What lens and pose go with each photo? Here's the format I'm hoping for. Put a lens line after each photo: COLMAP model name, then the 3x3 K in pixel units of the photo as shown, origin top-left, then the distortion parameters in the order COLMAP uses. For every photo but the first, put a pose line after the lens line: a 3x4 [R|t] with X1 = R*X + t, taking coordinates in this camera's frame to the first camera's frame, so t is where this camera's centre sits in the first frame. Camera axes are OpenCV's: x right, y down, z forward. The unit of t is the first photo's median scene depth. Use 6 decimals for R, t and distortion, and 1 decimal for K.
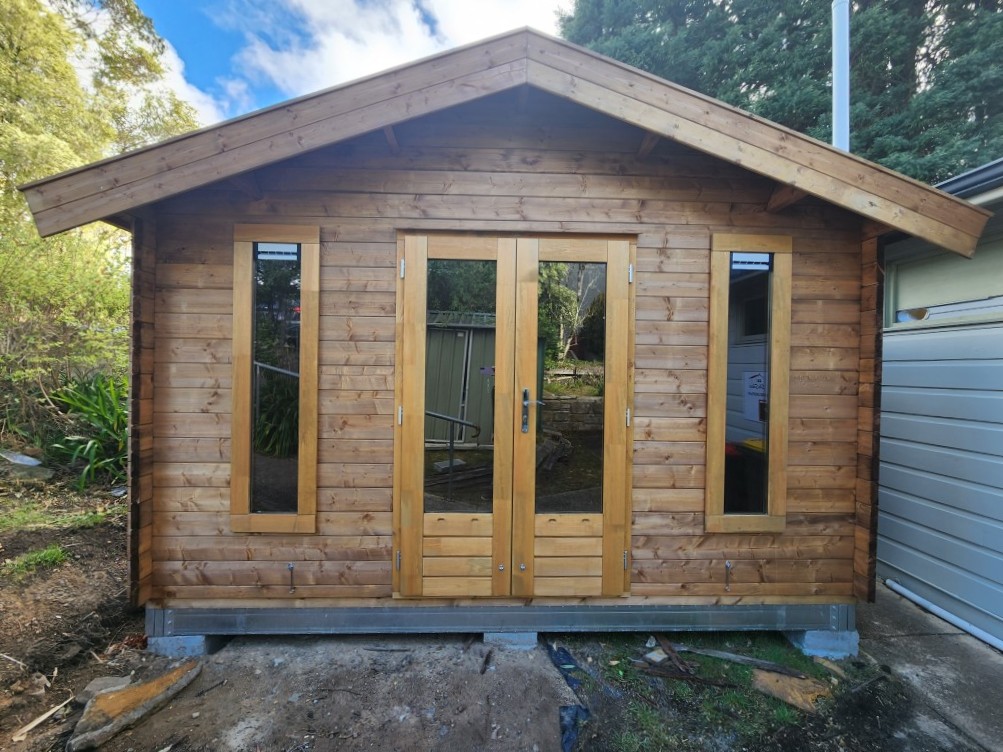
lens RADIAL K [[417.7, 0, 499.5], [0, 417.7, 371.4], [0, 0, 1]] dist [-0.001930, -0.000425]
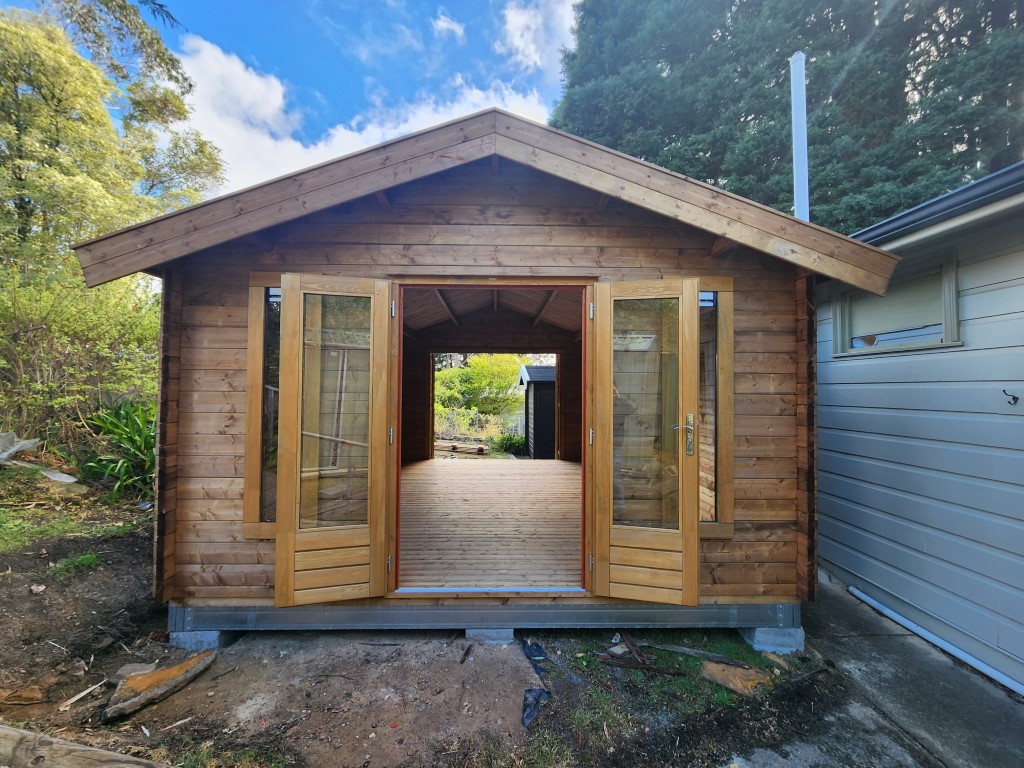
lens RADIAL K [[414.3, 0, 510.9], [0, 414.3, 379.8], [0, 0, 1]] dist [0.002489, -0.003480]
pose [[0.999914, -0.006595, -0.011350, 0.104290], [0.006265, 0.999562, -0.028929, -0.012882], [0.011536, 0.028855, 0.999517, -0.139180]]
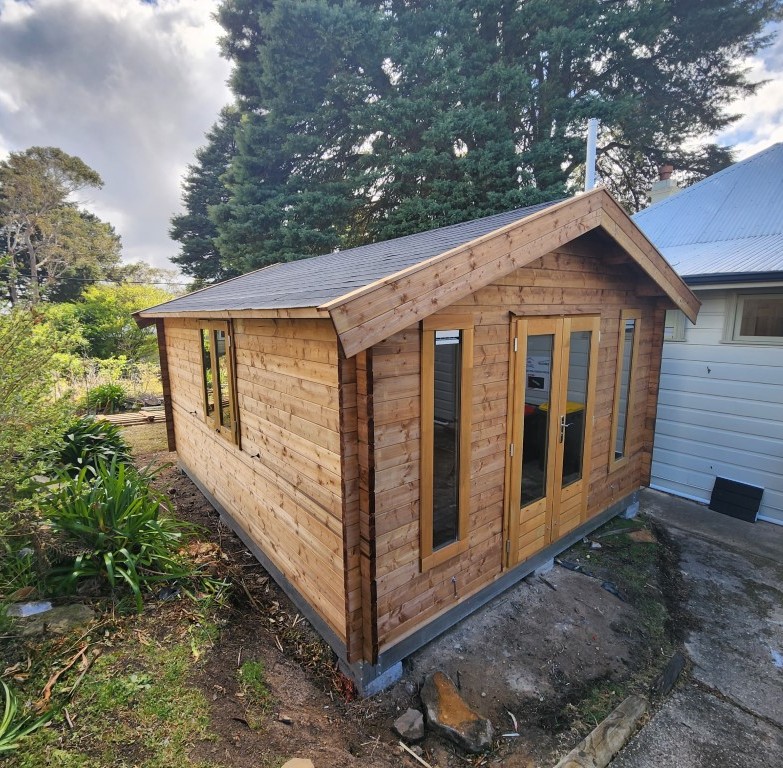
lens RADIAL K [[418.3, 0, 392.1], [0, 418.3, 377.8], [0, 0, 1]] dist [-0.001565, -0.000370]
pose [[0.807213, -0.116453, 0.578658, -1.320252], [0.027634, 0.986726, 0.160027, -0.360180], [-0.589613, -0.113185, 0.799716, 0.144225]]
